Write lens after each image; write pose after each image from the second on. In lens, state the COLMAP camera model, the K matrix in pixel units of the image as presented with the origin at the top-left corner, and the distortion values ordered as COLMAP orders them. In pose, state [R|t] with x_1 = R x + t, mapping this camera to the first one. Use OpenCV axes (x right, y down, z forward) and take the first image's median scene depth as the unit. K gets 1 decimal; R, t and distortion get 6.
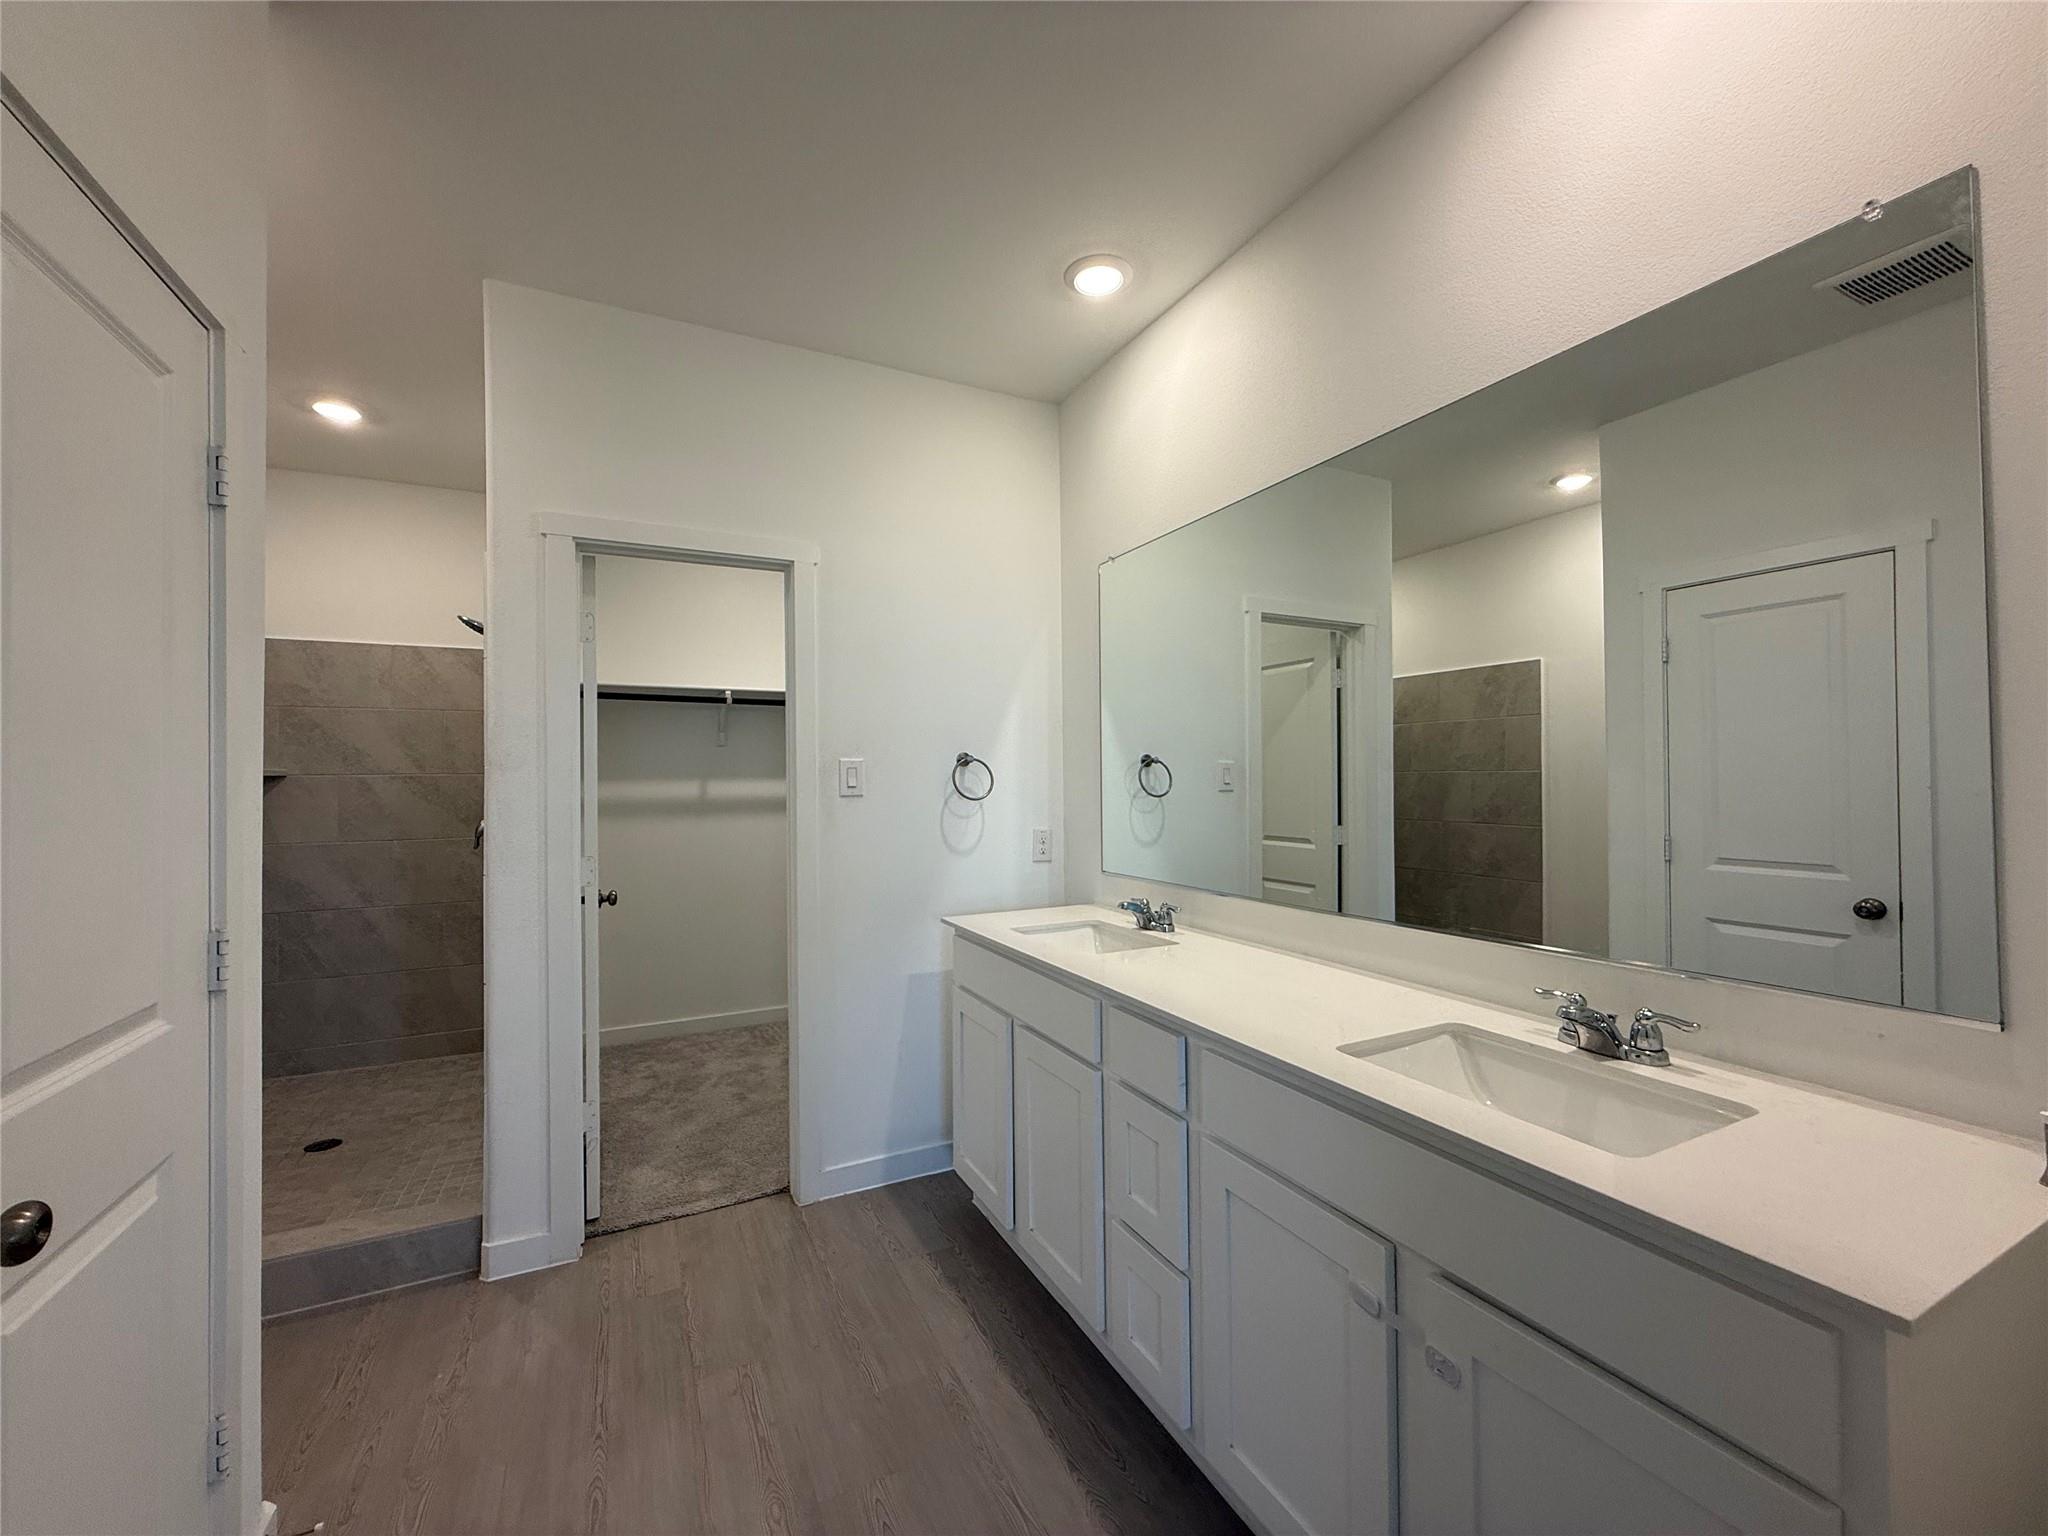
lens RADIAL K [[811.9, 0, 1014.2], [0, 811.9, 764.1], [0, 0, 1]] dist [-0.002146, -0.000294]
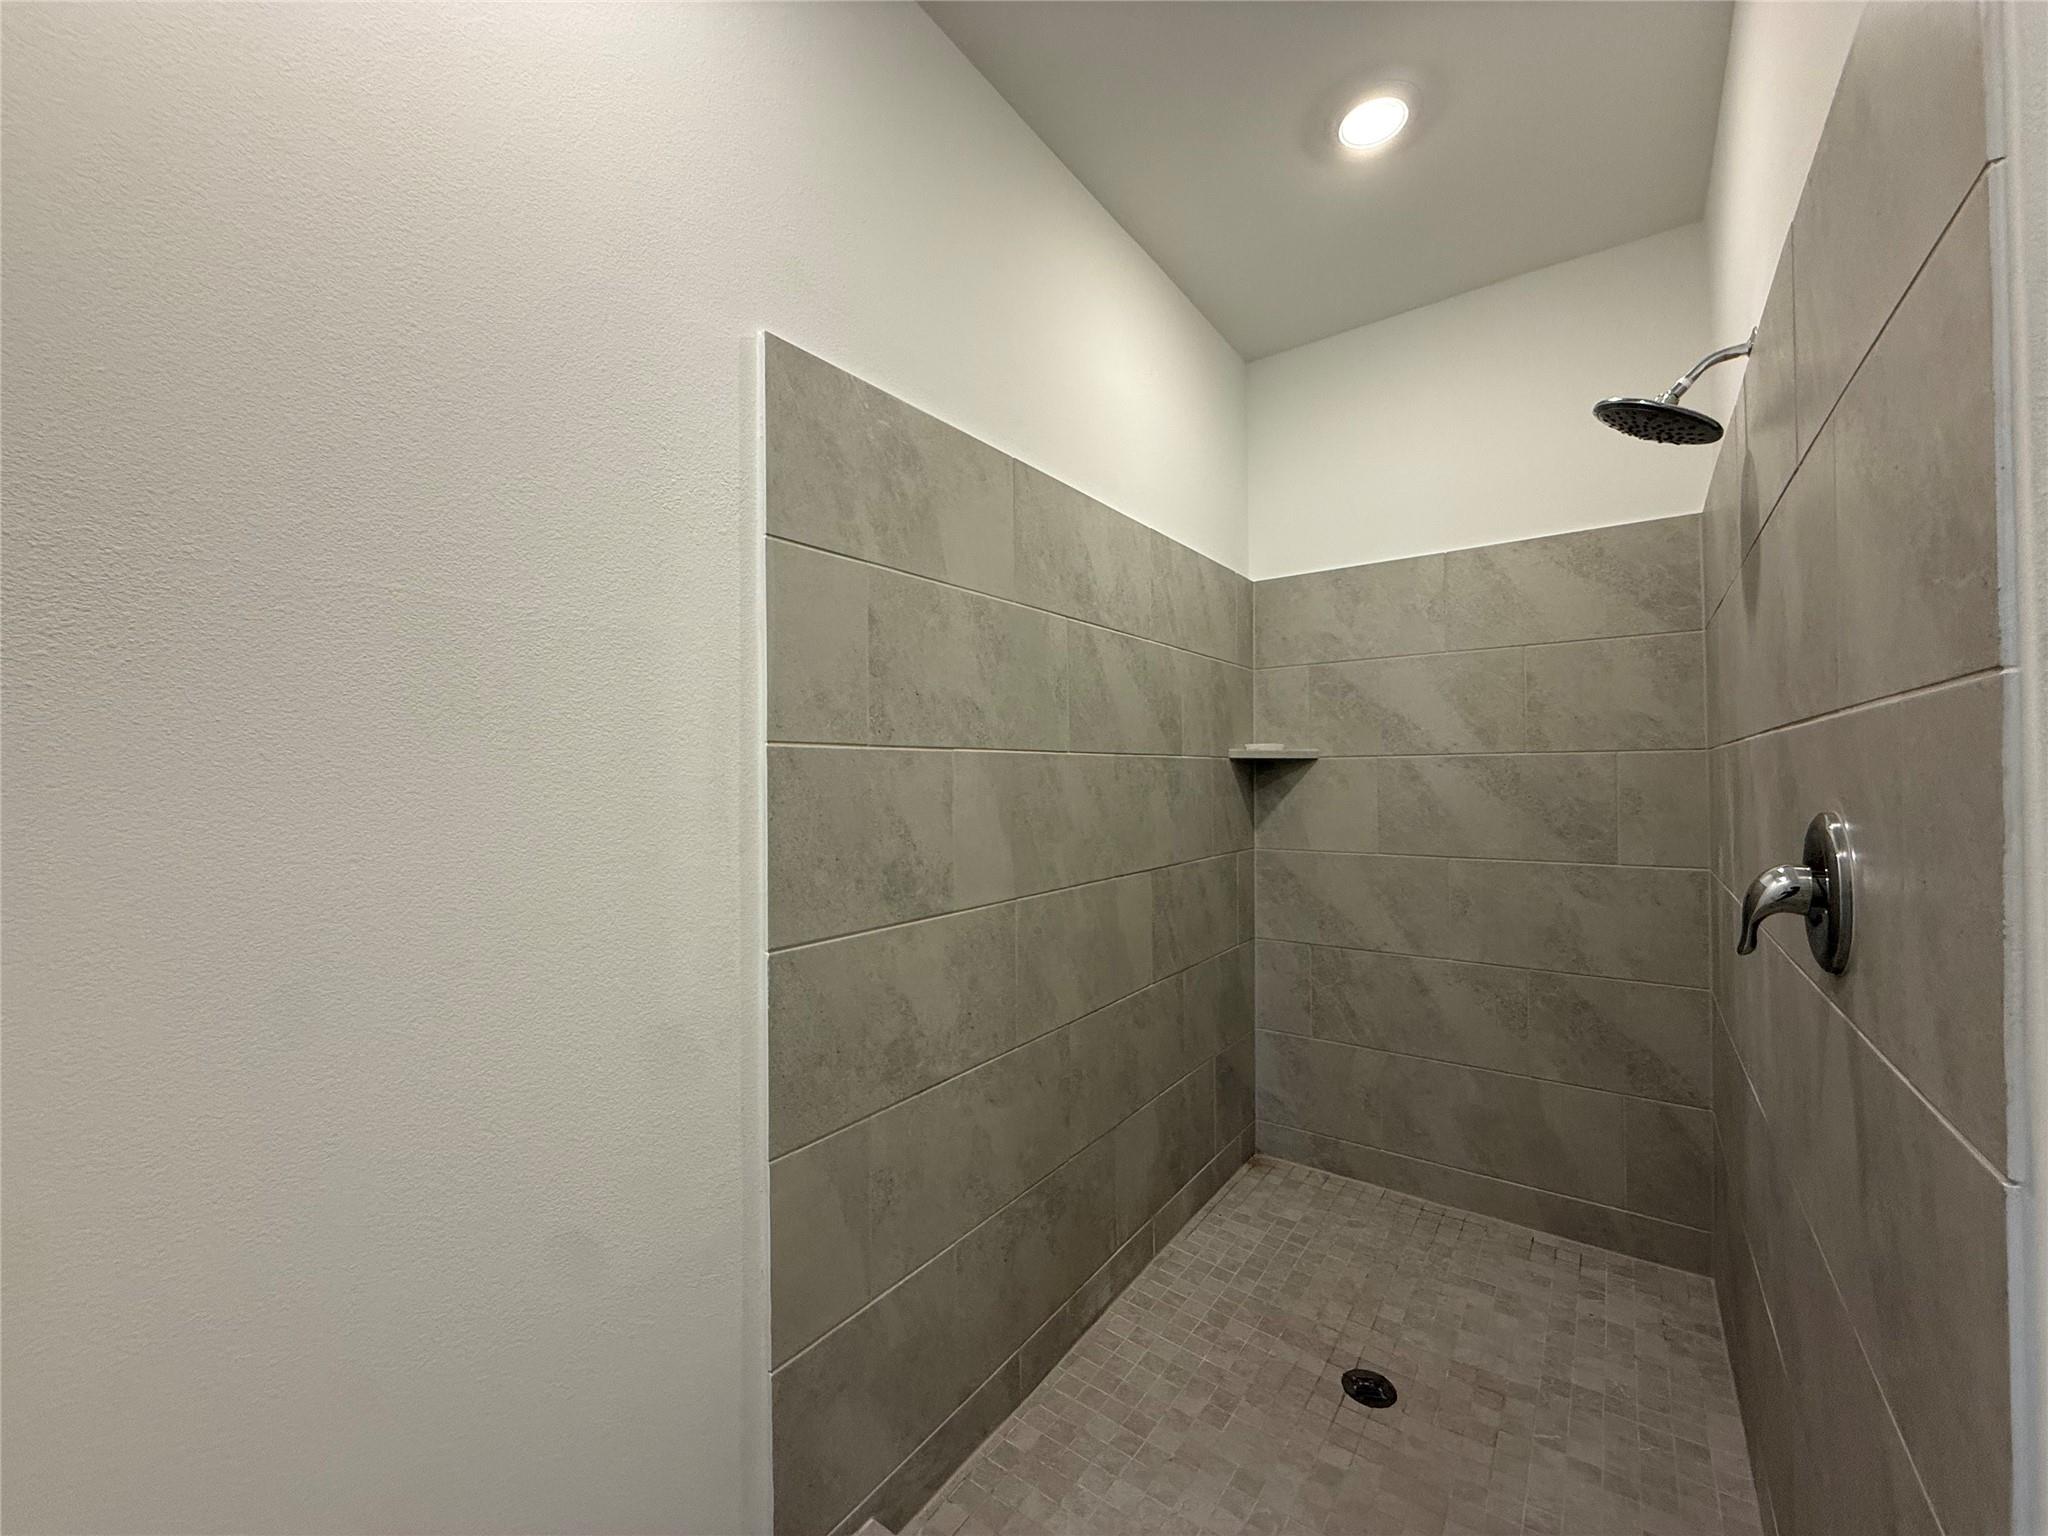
lens RADIAL K [[811.9, 0, 1021.1], [0, 811.9, 765.9], [0, 0, 1]] dist [-0.002146, -0.000294]
pose [[0.457611, -0.007404, -0.889122, -0.413467], [0.012253, 0.999923, -0.002020, 0.022614], [0.889068, -0.009970, 0.457666, 0.477956]]
